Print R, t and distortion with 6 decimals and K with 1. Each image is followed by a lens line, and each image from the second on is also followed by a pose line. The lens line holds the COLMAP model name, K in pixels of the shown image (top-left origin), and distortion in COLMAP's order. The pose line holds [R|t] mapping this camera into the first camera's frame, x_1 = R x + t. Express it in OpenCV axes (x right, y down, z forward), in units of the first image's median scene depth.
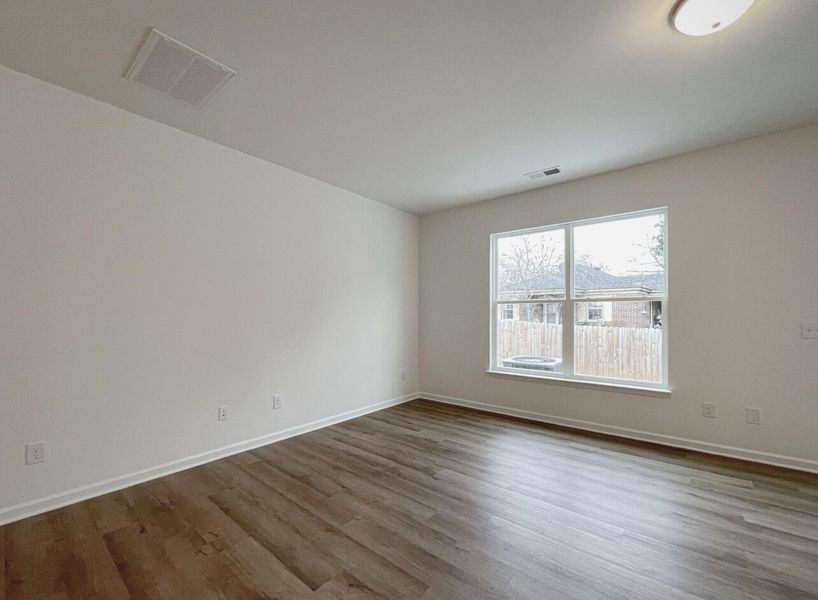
lens RADIAL K [[340.8, 0, 404.7], [0, 340.8, 303.1], [0, 0, 1]] dist [0.000009, -0.000121]
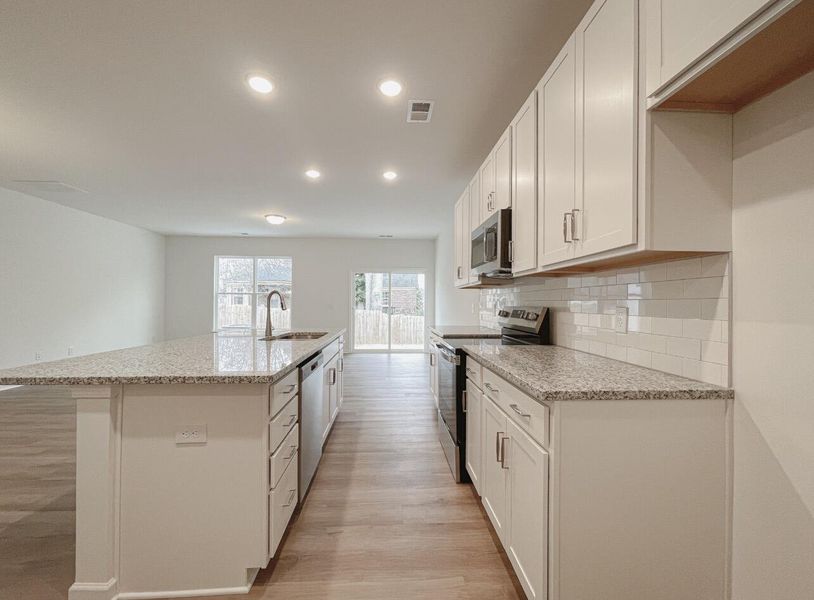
lens RADIAL K [[332.0, 0, 402.5], [0, 332.0, 303.2], [0, 0, 1]] dist [0.000181, 0.000101]
pose [[0.741203, 0.004698, 0.671264, -0.236538], [-0.031057, 0.999145, 0.027300, -0.036283], [-0.670562, -0.041082, 0.740715, -1.215533]]
